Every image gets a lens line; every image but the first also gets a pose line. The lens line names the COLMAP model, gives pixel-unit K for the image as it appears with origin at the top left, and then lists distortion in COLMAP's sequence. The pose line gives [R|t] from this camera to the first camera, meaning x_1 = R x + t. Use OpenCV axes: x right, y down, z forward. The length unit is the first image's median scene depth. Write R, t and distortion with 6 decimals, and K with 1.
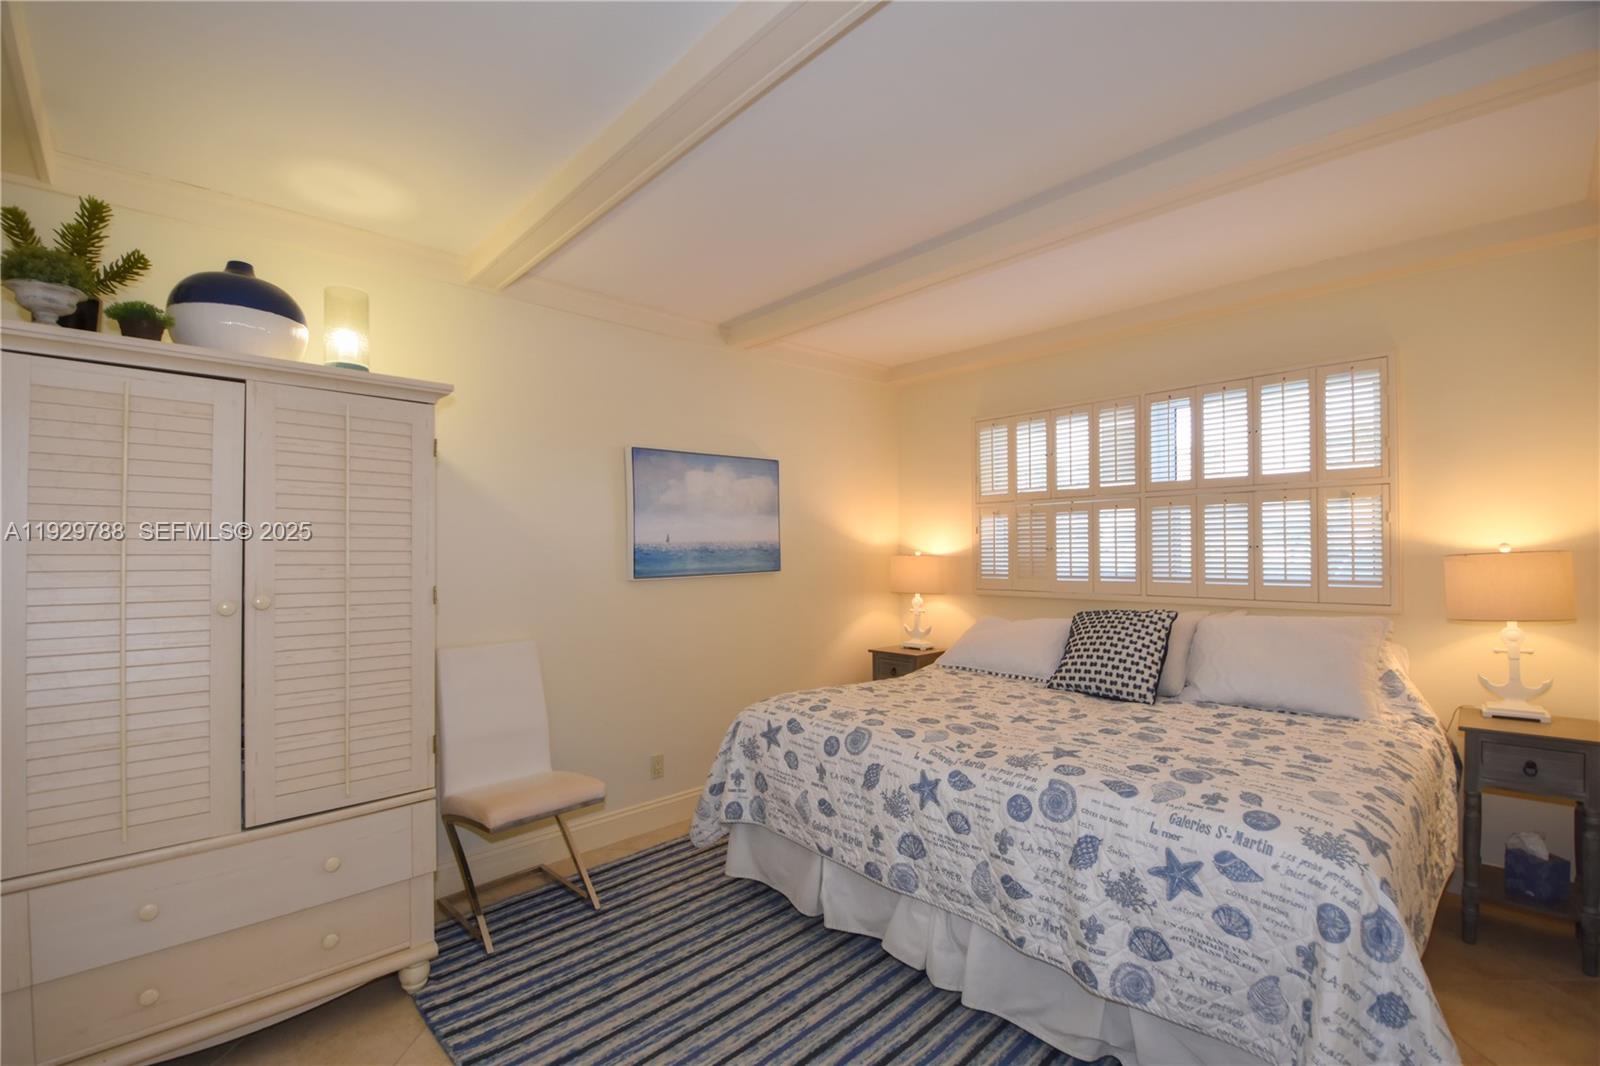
lens RADIAL K [[707.2, 0, 757.0], [0, 707.2, 546.0], [0, 0, 1]] dist [0.016725, -0.023658]
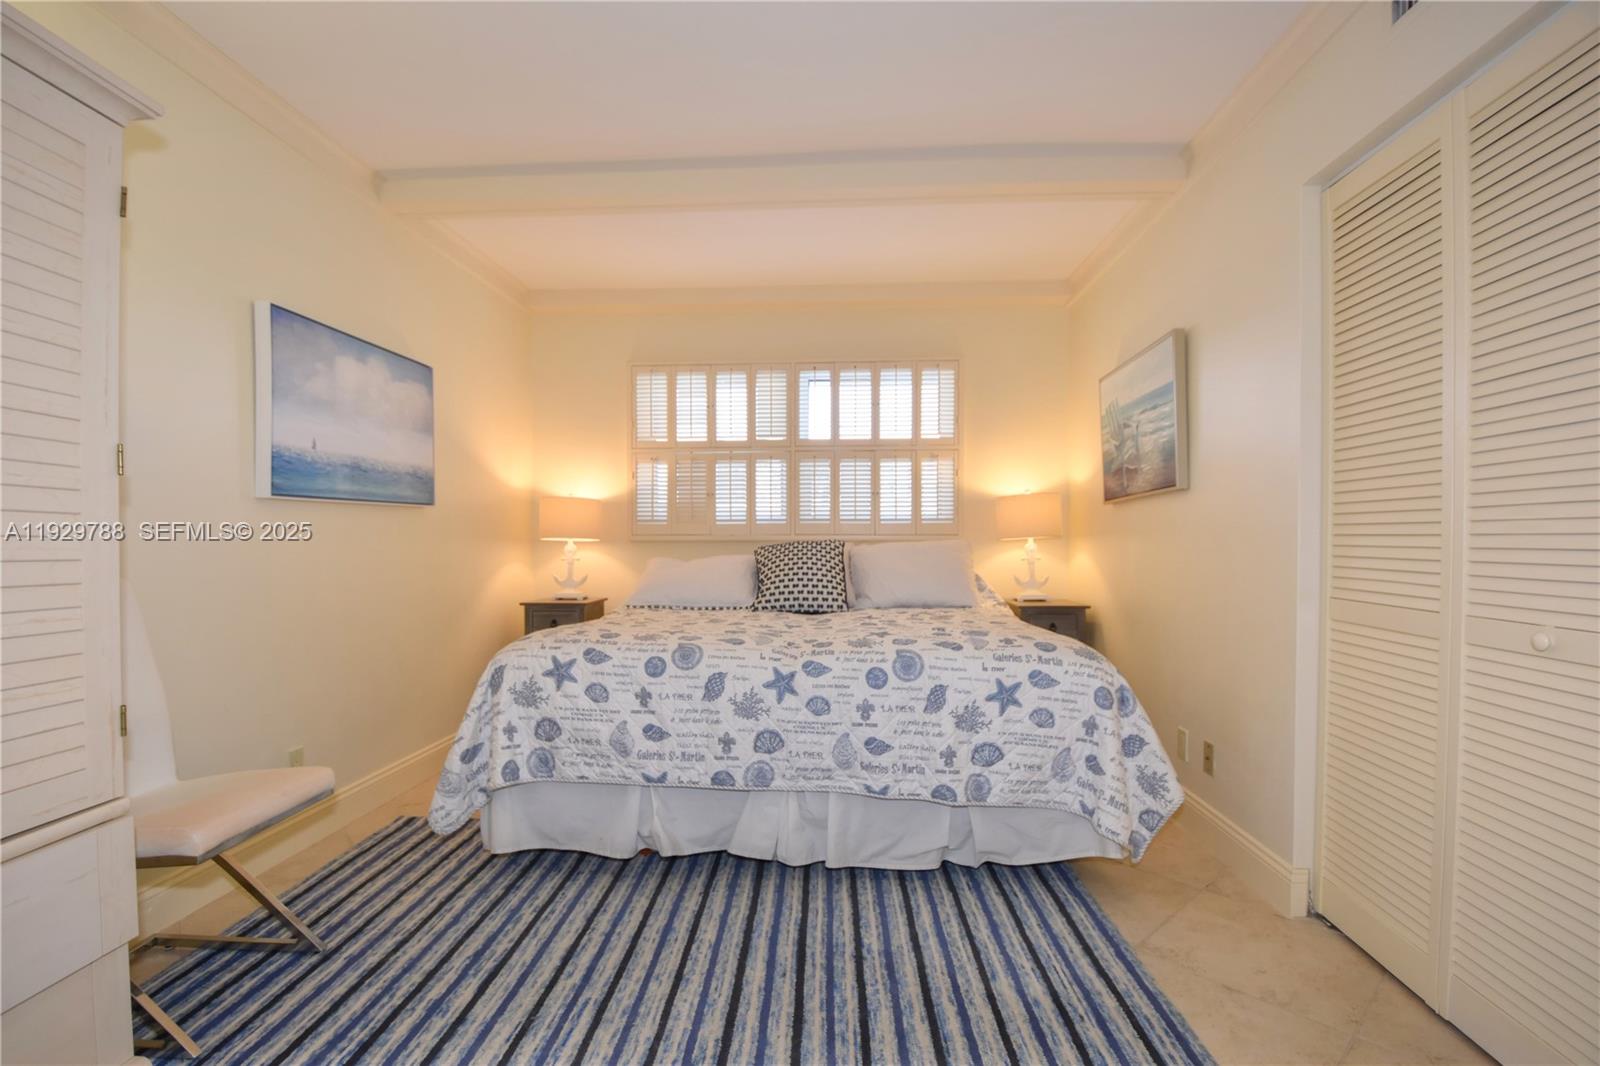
lens RADIAL K [[736.6, 0, 794.3], [0, 736.6, 547.7], [0, 0, 1]] dist [0.011705, -0.026509]
pose [[0.710050, 0.005803, 0.704127, -0.412430], [-0.015696, 0.999848, 0.007588, 0.108943], [-0.703976, -0.016440, 0.710034, 0.178990]]
